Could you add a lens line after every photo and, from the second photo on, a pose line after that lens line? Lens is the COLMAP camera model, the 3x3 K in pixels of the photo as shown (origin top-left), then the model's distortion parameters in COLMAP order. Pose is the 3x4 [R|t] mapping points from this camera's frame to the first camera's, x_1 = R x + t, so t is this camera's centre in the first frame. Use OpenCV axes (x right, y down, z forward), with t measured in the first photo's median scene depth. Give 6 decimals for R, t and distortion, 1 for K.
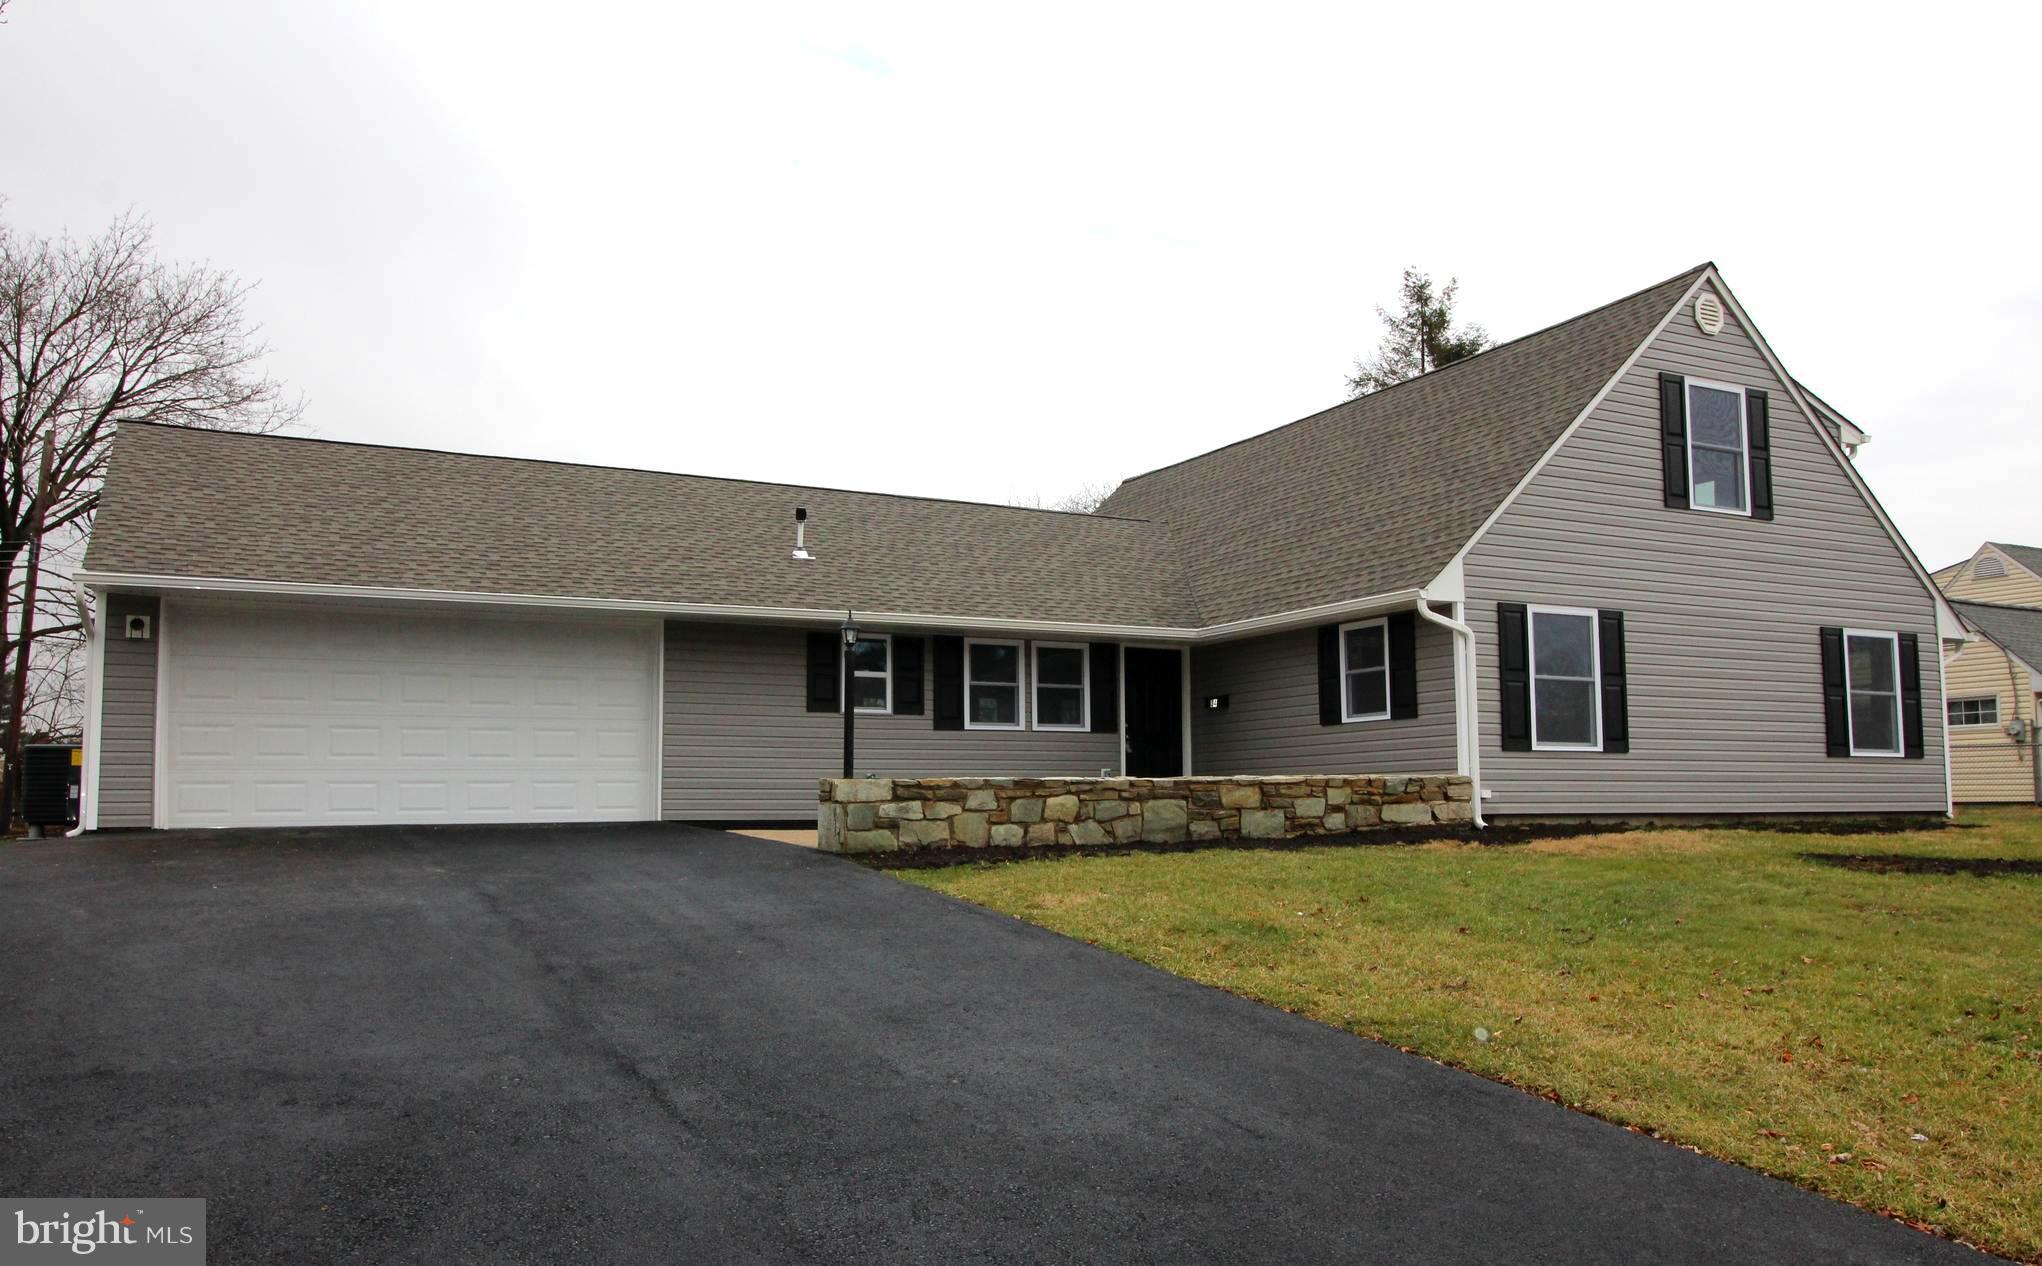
lens RADIAL K [[1404.5, 0, 1020.3], [0, 1404.5, 608.6], [0, 0, 1]] dist [0.006016, -0.000740]
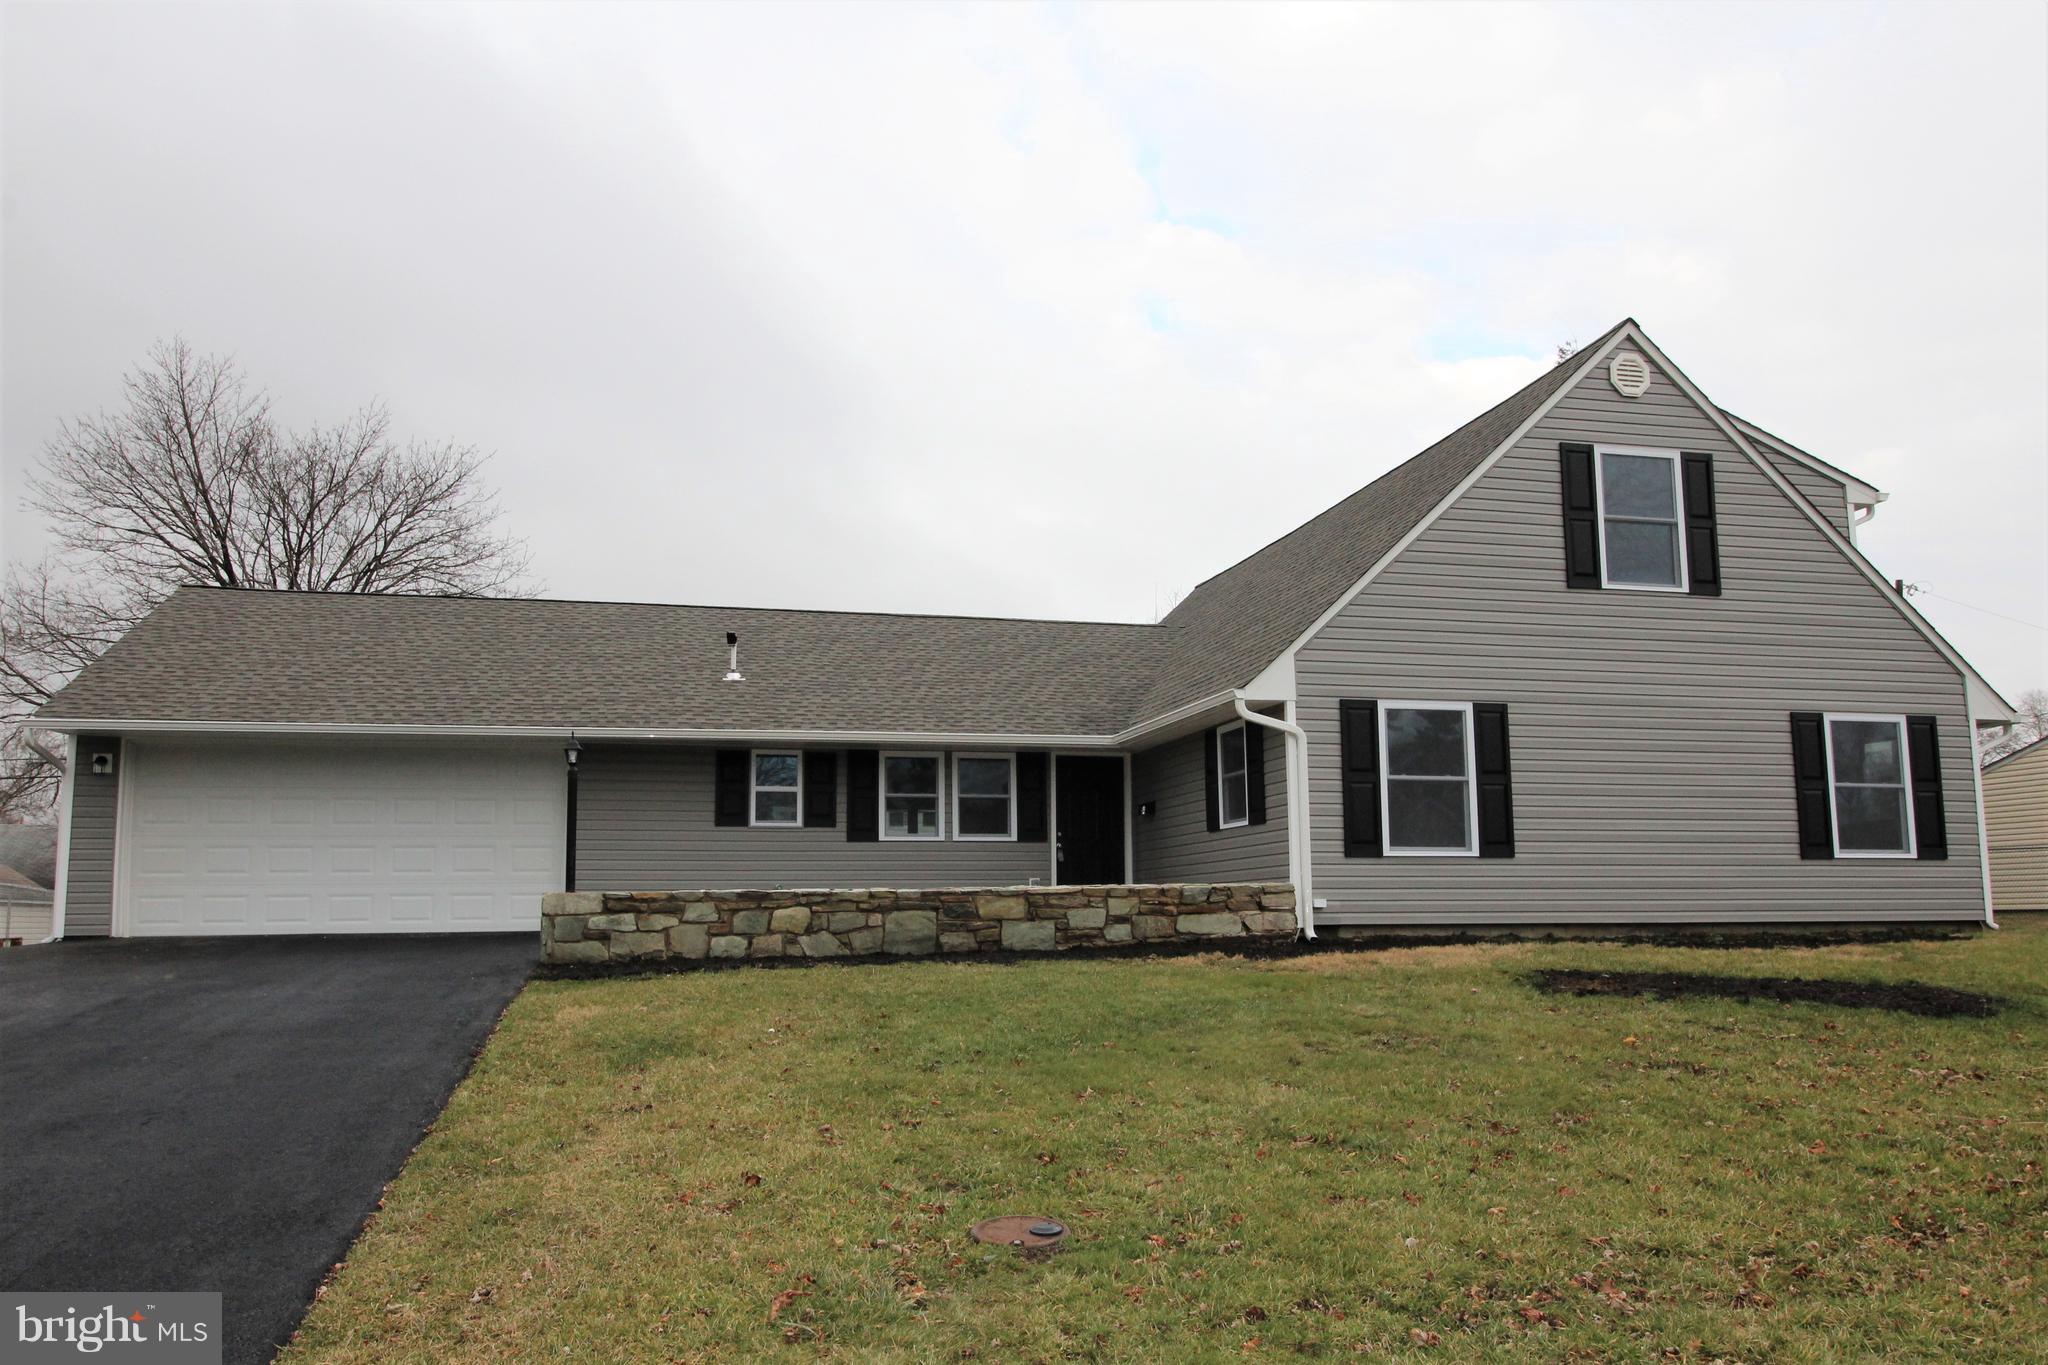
lens RADIAL K [[1363.5, 0, 1025.7], [0, 1363.5, 679.6], [0, 0, 1]] dist [0.007065, -0.005183]
pose [[0.973807, -0.039365, -0.223943, 0.311867], [0.033049, 0.998945, -0.031882, 0.004114], [0.224962, 0.023646, 0.974081, 0.054018]]
